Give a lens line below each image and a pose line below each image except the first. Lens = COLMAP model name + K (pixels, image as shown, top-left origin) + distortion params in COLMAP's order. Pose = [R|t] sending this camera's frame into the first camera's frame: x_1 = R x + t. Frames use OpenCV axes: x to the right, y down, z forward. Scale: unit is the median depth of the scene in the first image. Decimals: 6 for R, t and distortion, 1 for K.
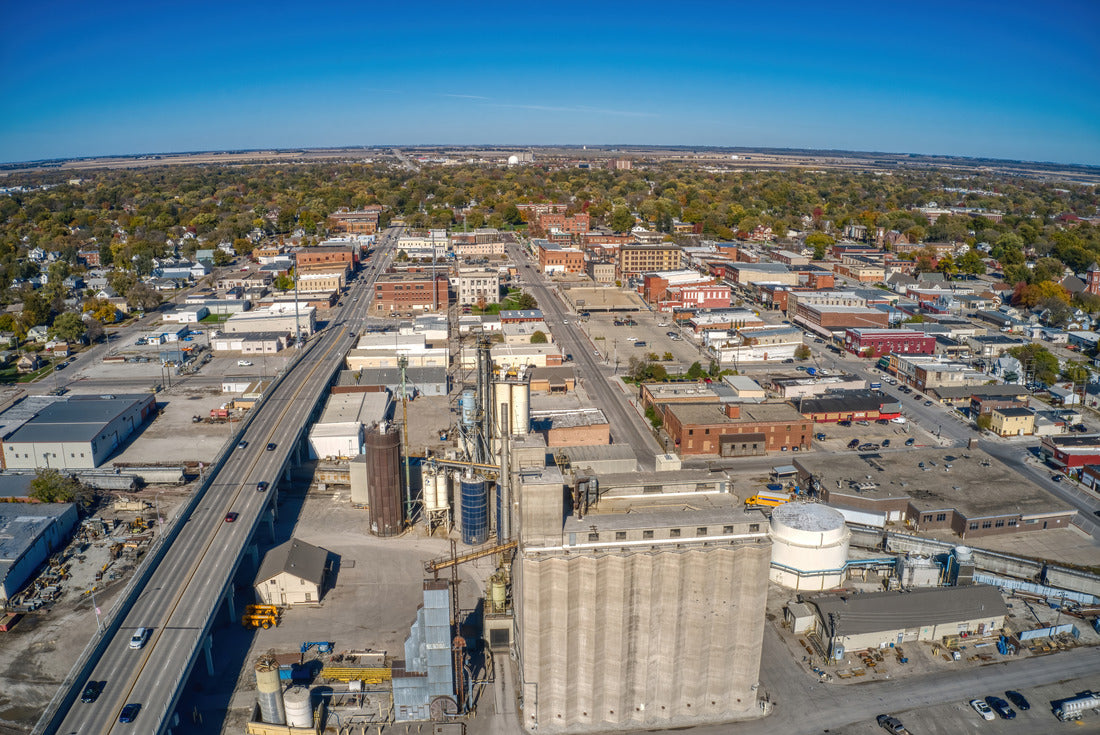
lens RADIAL K [[915.0, 0, 550.0], [0, 915.0, 367.5], [0, 0, 1]] dist [-0.185886, 0.000837]
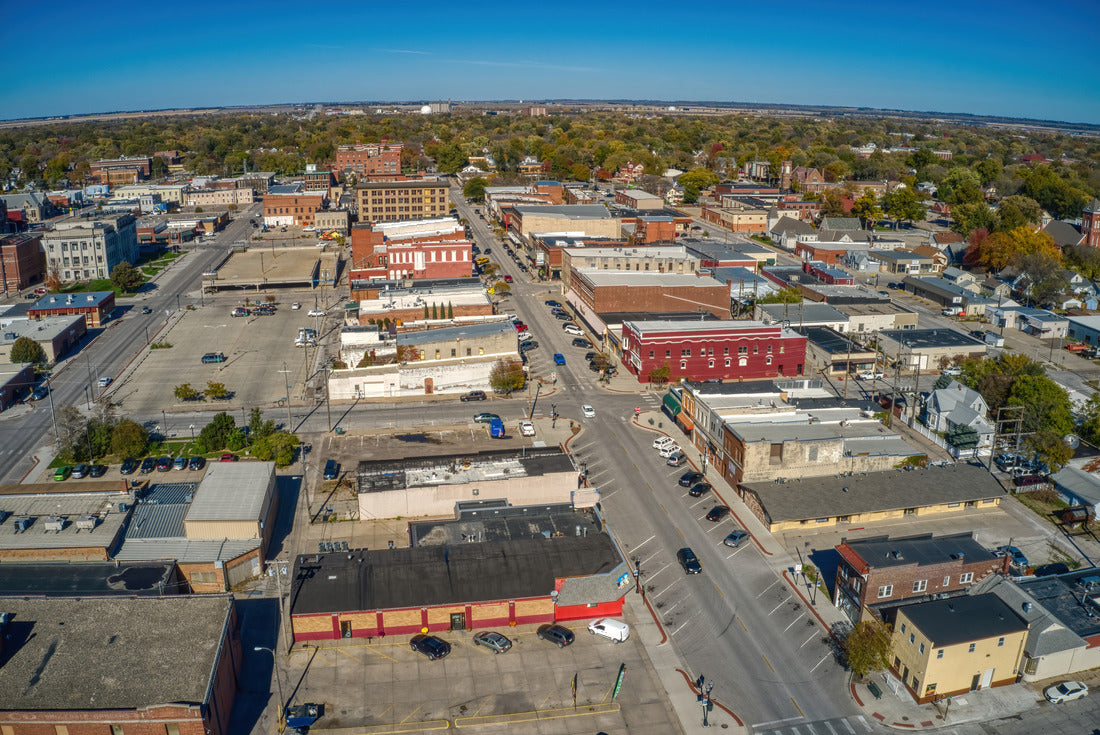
lens RADIAL K [[915.0, 0, 550.0], [0, 915.0, 367.5], [0, 0, 1]] dist [-0.185886, 0.000837]
pose [[0.998718, -0.015158, 0.048290, 0.222880], [0.013096, 0.999001, 0.042730, -0.033190], [-0.048889, -0.042043, 0.997919, 0.419053]]
